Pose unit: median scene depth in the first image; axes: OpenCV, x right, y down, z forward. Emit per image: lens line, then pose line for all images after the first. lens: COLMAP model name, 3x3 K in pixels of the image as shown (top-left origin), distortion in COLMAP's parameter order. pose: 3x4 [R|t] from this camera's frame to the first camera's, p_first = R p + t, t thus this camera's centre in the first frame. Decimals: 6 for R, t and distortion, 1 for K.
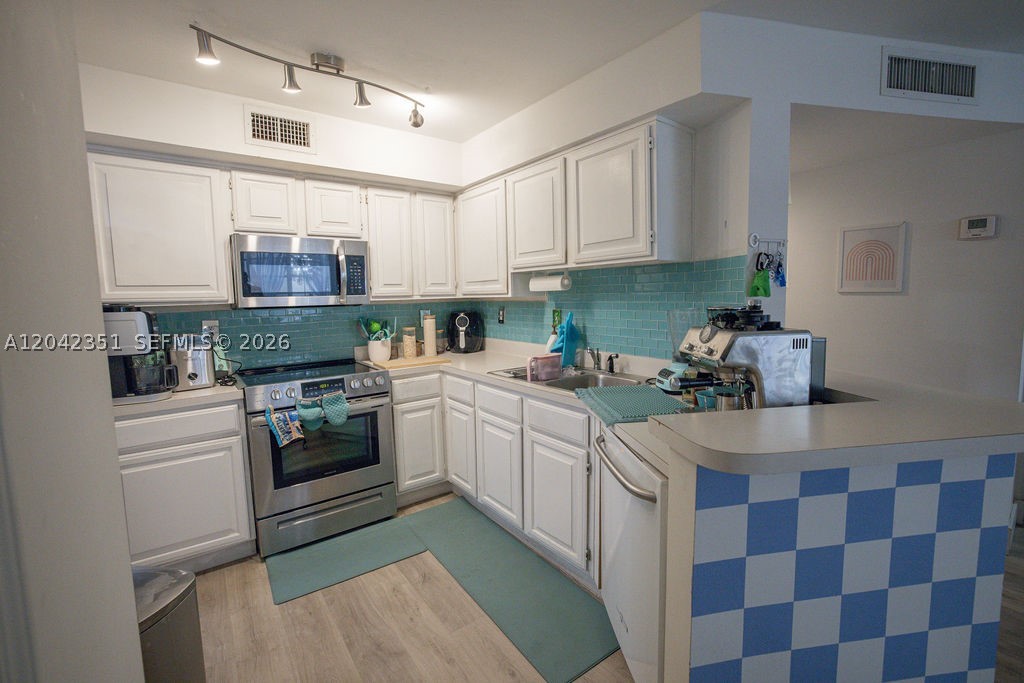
lens RADIAL K [[438.2, 0, 503.3], [0, 438.2, 339.4], [0, 0, 1]] dist [-0.028267, 0.001559]
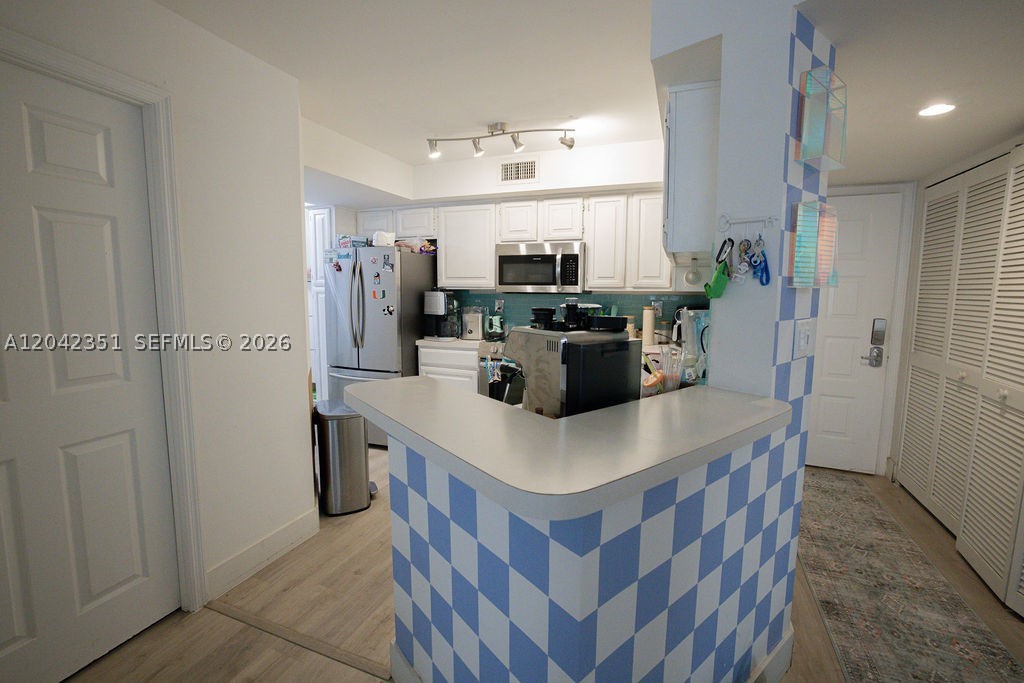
lens RADIAL K [[438.2, 0, 514.2], [0, 438.2, 334.5], [0, 0, 1]] dist [-0.028267, 0.001559]
pose [[0.525396, 0.115156, -0.843029, 0.766063], [-0.105310, 0.991982, 0.069870, -0.038432], [0.844316, 0.052070, 0.533310, 0.228426]]
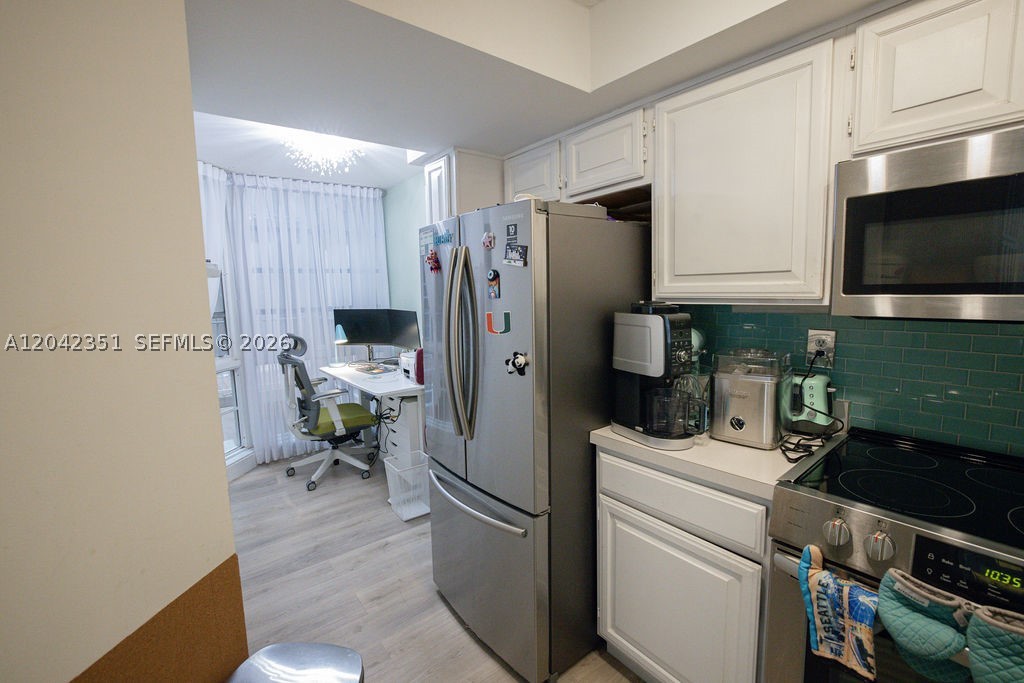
lens RADIAL K [[438.2, 0, 513.2], [0, 438.2, 331.3], [0, 0, 1]] dist [-0.028267, 0.001559]
pose [[0.029403, 0.120249, -0.992308, -0.135417], [-0.081548, 0.989717, 0.117518, -0.084180], [0.996236, 0.077465, 0.038907, 0.625551]]
